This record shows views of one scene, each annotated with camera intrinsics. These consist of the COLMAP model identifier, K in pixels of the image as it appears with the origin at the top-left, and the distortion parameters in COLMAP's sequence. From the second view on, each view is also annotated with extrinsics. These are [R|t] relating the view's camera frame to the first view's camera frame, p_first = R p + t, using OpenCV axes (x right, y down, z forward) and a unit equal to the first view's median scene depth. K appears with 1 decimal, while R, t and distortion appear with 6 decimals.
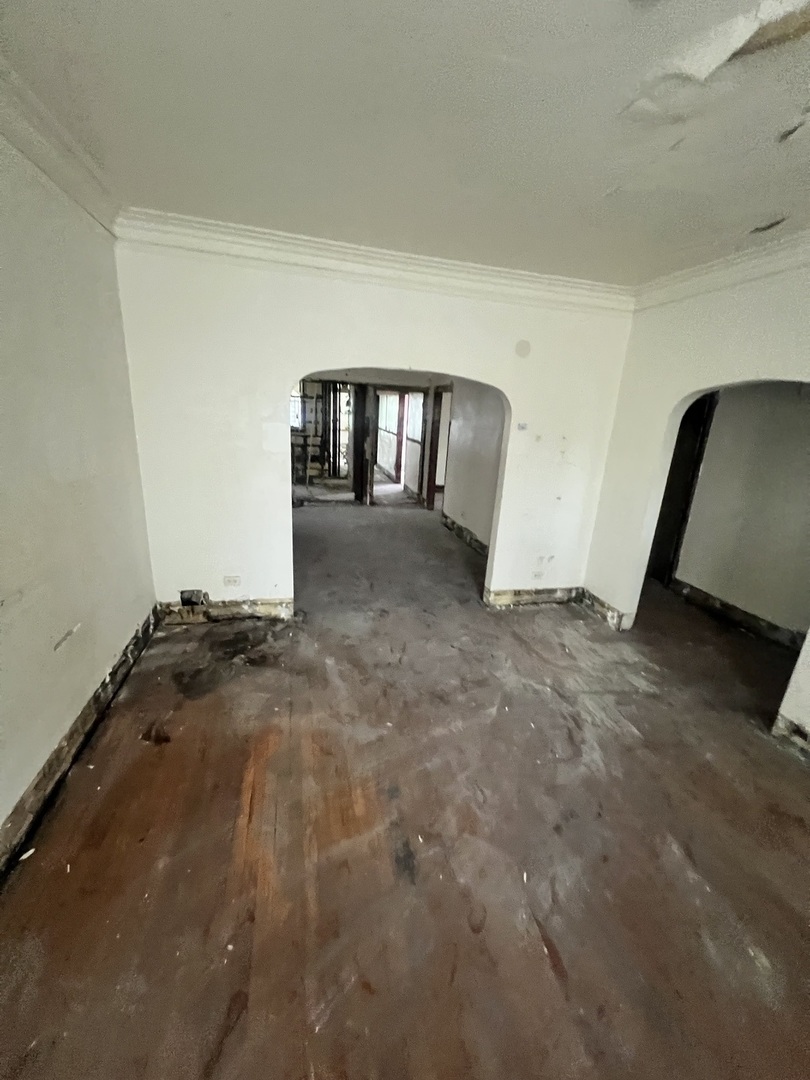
lens RADIAL K [[432.0, 0, 405.2], [0, 432.0, 536.0], [0, 0, 1]] dist [-0.000930, 0.000311]
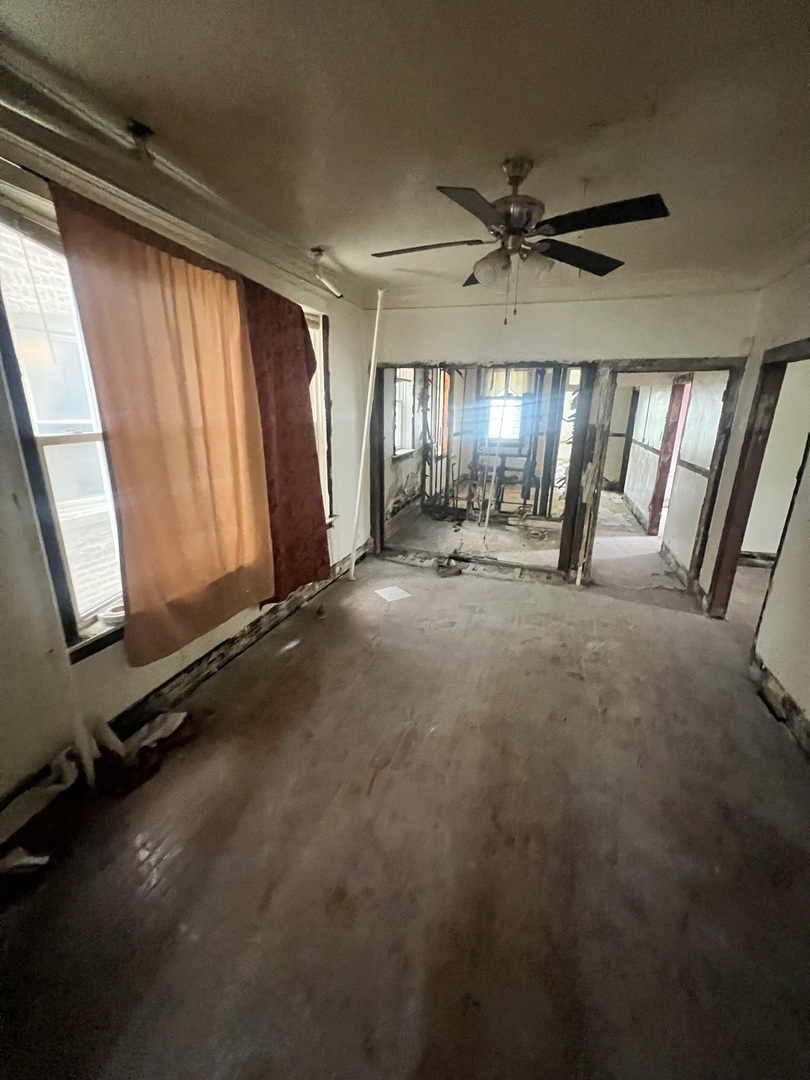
lens RADIAL K [[432.0, 0, 405.2], [0, 432.0, 536.0], [0, 0, 1]] dist [-0.000930, 0.000311]
pose [[0.845840, 0.106982, -0.522599, 0.019116], [-0.116770, 0.993056, 0.014296, -0.267708], [0.520500, 0.048931, 0.852459, 0.962821]]
